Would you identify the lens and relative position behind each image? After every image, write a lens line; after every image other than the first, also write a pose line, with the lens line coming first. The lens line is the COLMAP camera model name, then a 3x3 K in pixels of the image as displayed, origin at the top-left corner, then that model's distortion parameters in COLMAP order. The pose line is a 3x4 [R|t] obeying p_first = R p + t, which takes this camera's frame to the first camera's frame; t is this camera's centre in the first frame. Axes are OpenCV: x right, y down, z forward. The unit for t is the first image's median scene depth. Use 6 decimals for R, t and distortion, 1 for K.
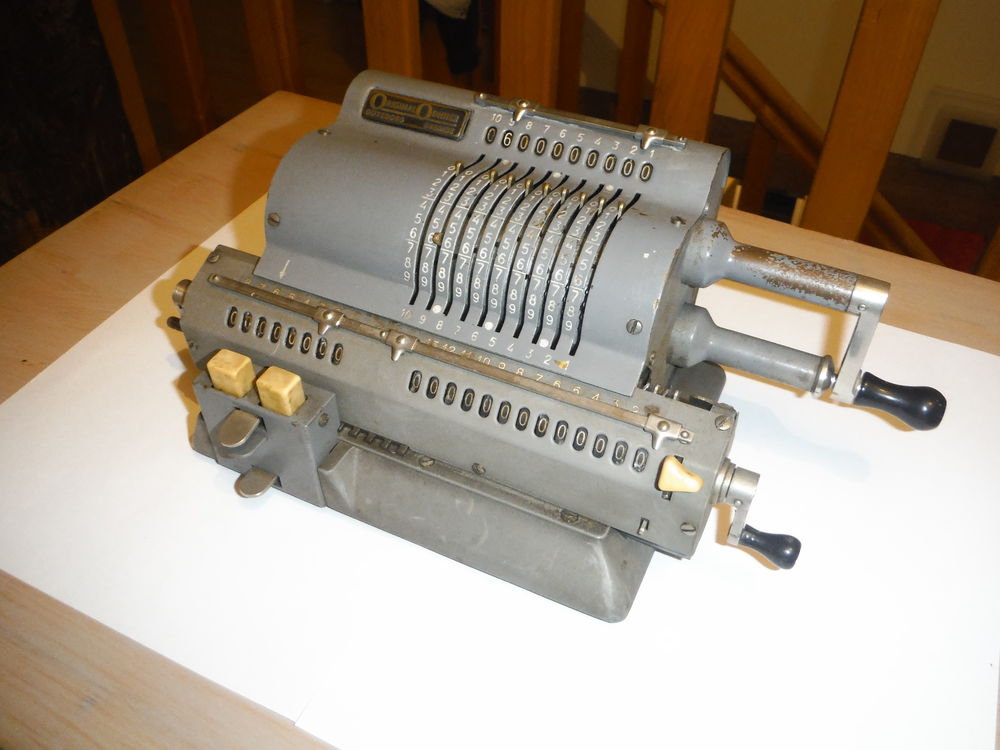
lens RADIAL K [[834.0, 0, 518.3], [0, 834.0, 352.7], [0, 0, 1]] dist [-0.085424, -0.002573]
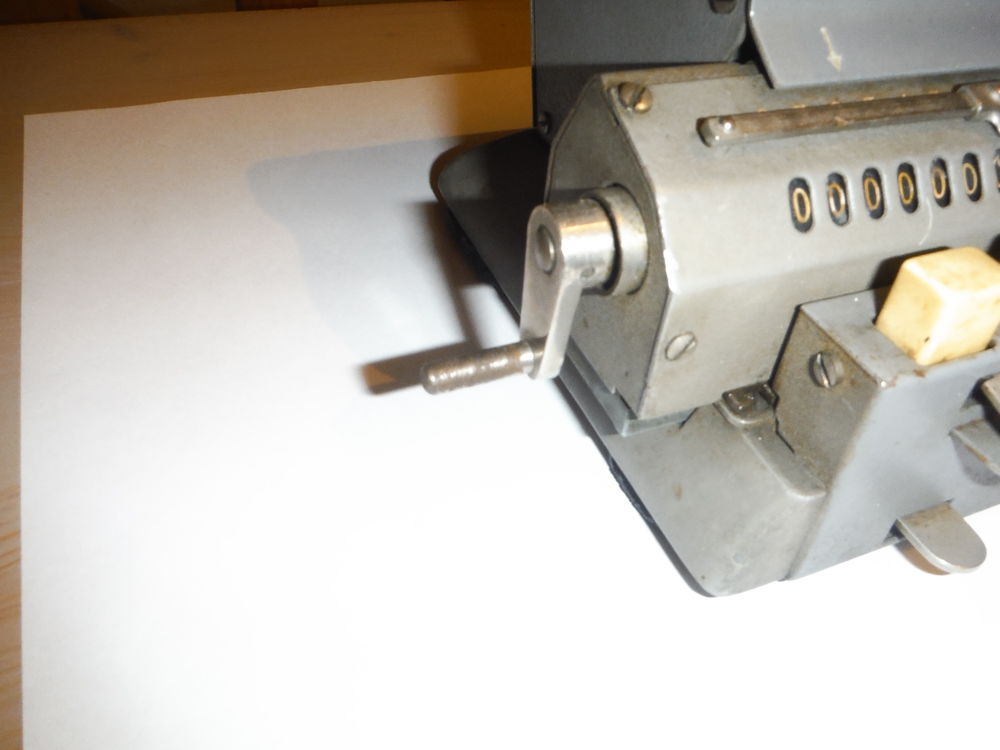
lens RADIAL K [[808.0, 0, 500.0], [0, 808.0, 375.0], [0, 0, 1]] dist [-0.004468, -0.002389]
pose [[0.675927, -0.462176, 0.574035, -0.720928], [0.446721, 0.876451, 0.179647, -0.107516], [-0.586142, 0.135005, 0.798881, 0.828361]]
